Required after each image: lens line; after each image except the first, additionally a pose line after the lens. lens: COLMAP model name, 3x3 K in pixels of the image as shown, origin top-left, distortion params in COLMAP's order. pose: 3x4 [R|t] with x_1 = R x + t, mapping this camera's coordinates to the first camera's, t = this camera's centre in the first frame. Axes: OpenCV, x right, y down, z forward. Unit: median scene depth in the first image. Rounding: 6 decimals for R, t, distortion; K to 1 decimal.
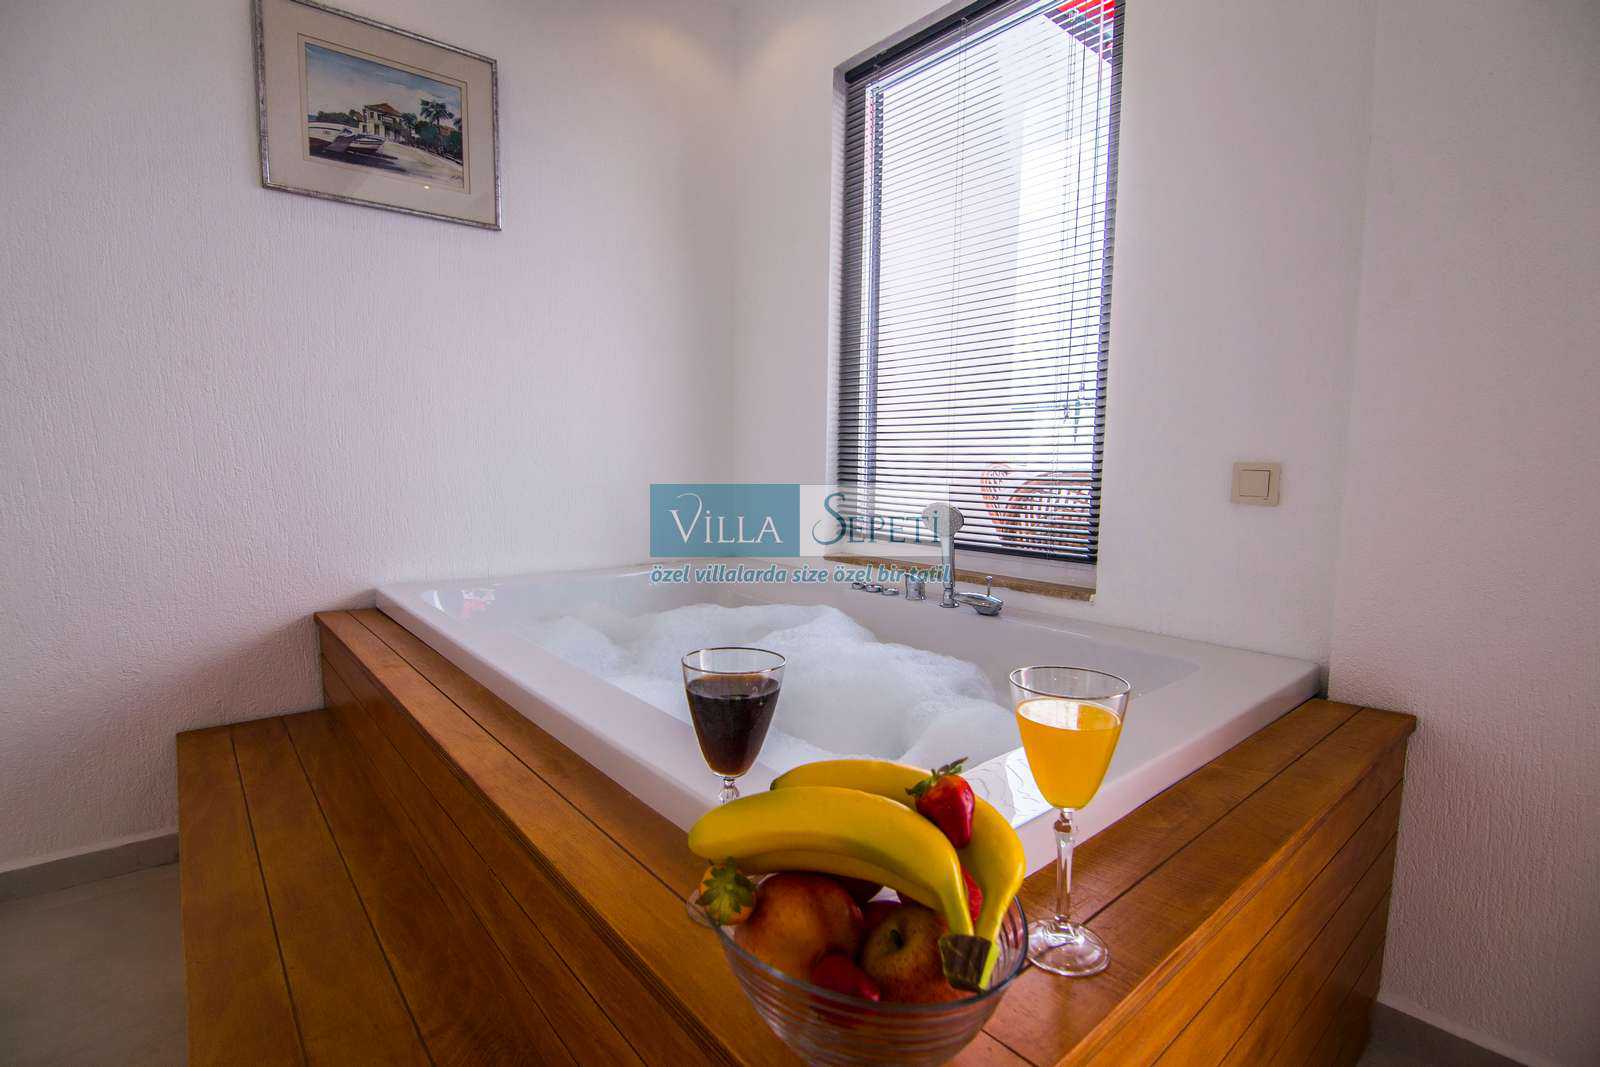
lens RADIAL K [[746.3, 0, 805.6], [0, 746.3, 531.5], [0, 0, 1]] dist [0.000244, -0.023736]
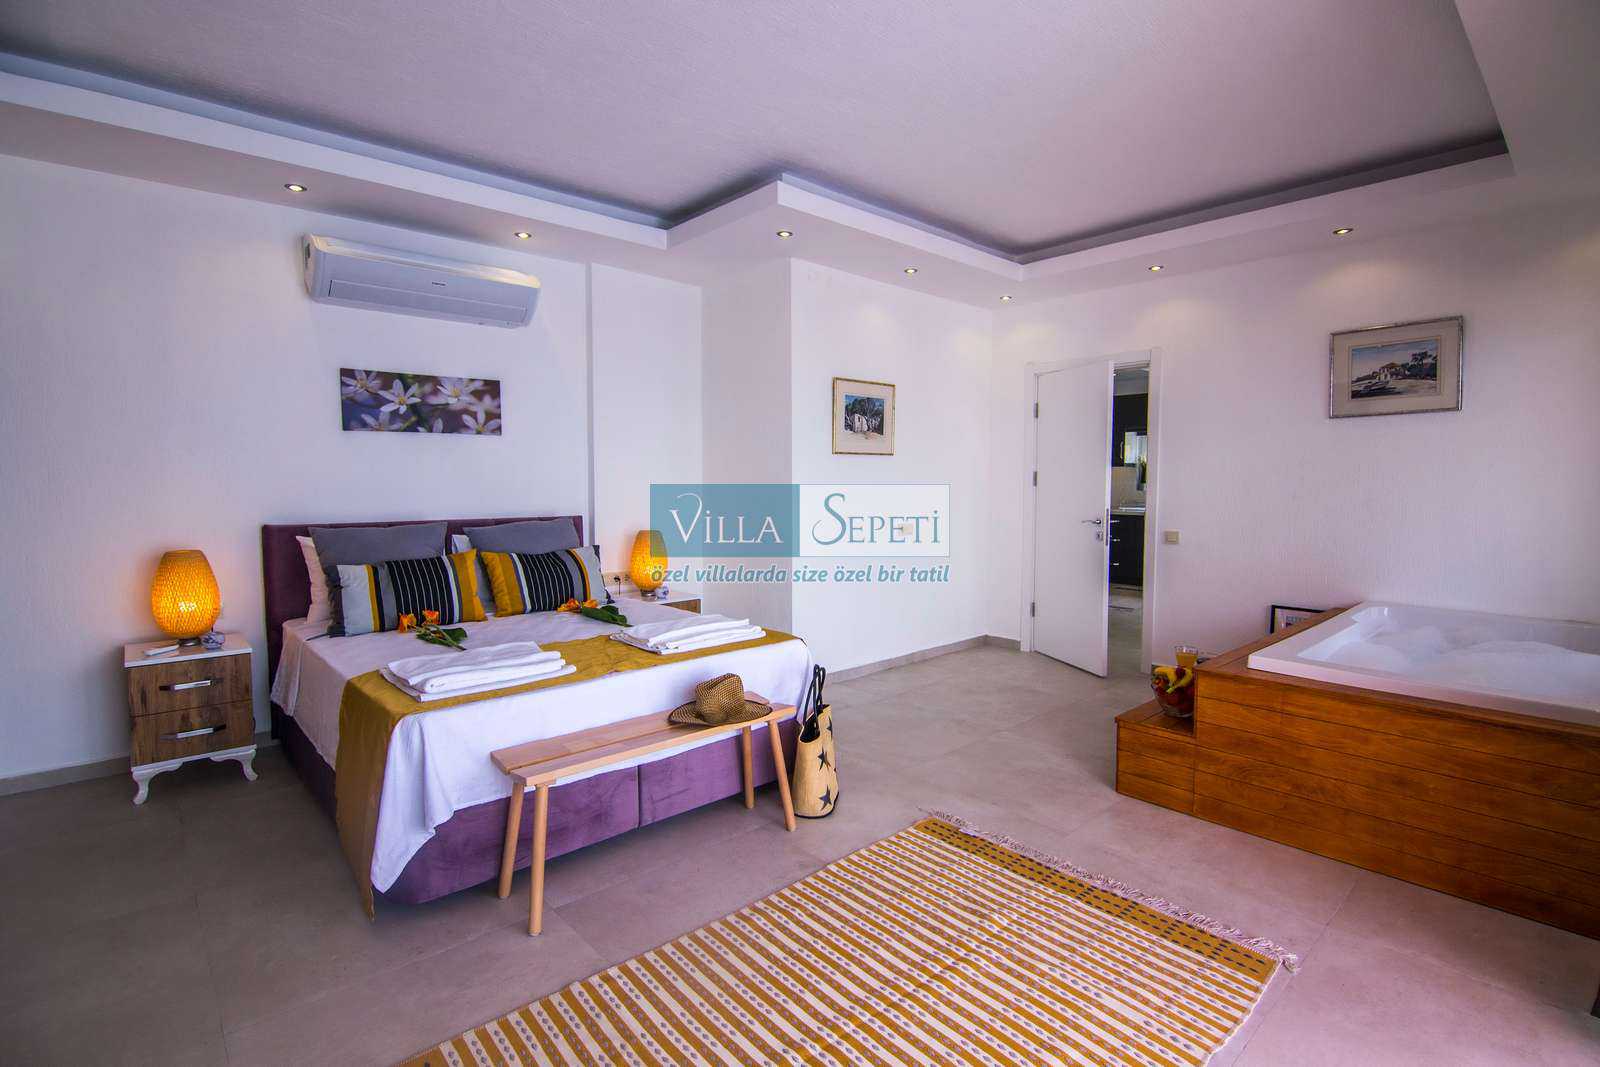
lens RADIAL K [[746.3, 0, 805.6], [0, 746.3, 531.5], [0, 0, 1]] dist [0.000244, -0.023736]
pose [[0.022666, 0.051994, -0.998390, 1.450271], [-0.089561, 0.994737, 0.049771, -0.077929], [0.995723, 0.088289, 0.027203, -0.616929]]
